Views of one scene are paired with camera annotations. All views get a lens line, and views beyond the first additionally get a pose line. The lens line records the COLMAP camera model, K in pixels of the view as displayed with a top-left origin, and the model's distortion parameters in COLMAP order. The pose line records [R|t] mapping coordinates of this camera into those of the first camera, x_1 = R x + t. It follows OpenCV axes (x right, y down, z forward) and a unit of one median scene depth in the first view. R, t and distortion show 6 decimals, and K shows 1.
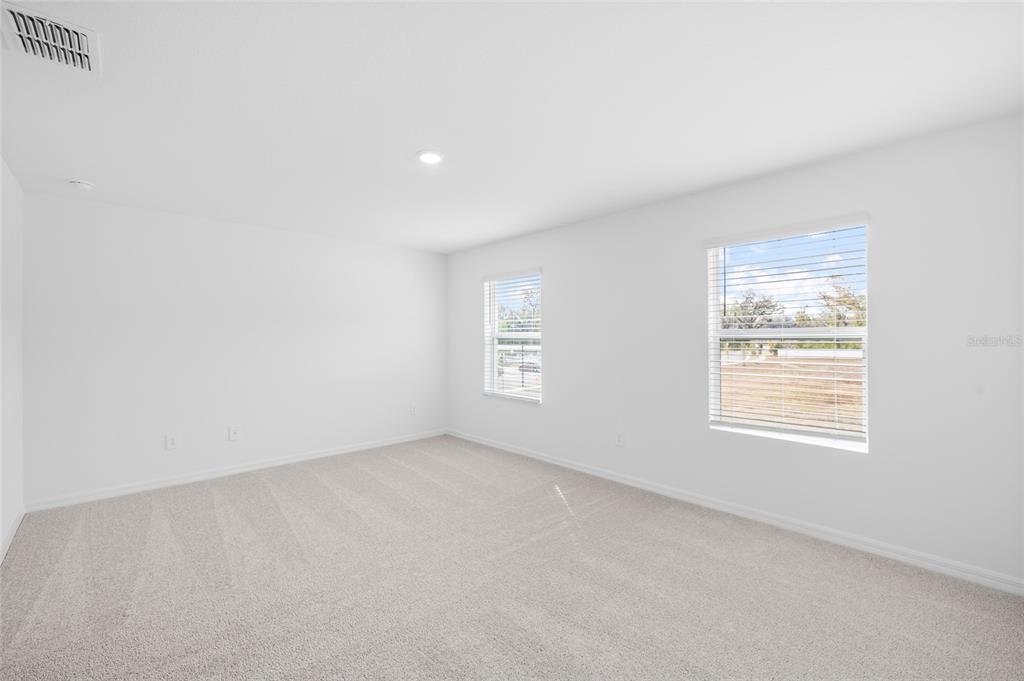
lens RADIAL K [[440.7, 0, 515.1], [0, 440.7, 336.6], [0, 0, 1]] dist [0.000325, -0.000118]
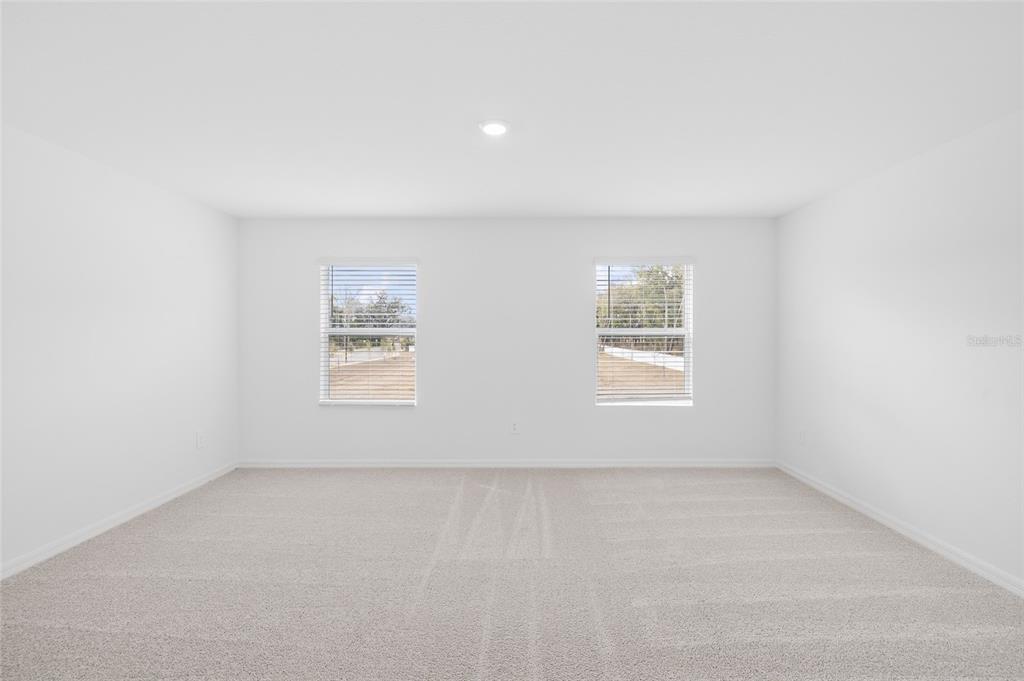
lens RADIAL K [[440.7, 0, 515.1], [0, 440.7, 336.6], [0, 0, 1]] dist [0.000325, -0.000118]
pose [[0.679075, -0.001671, 0.734067, -0.444018], [-0.002368, 0.999987, 0.004467, 0.002664], [-0.734065, -0.004772, 0.679062, 0.207376]]
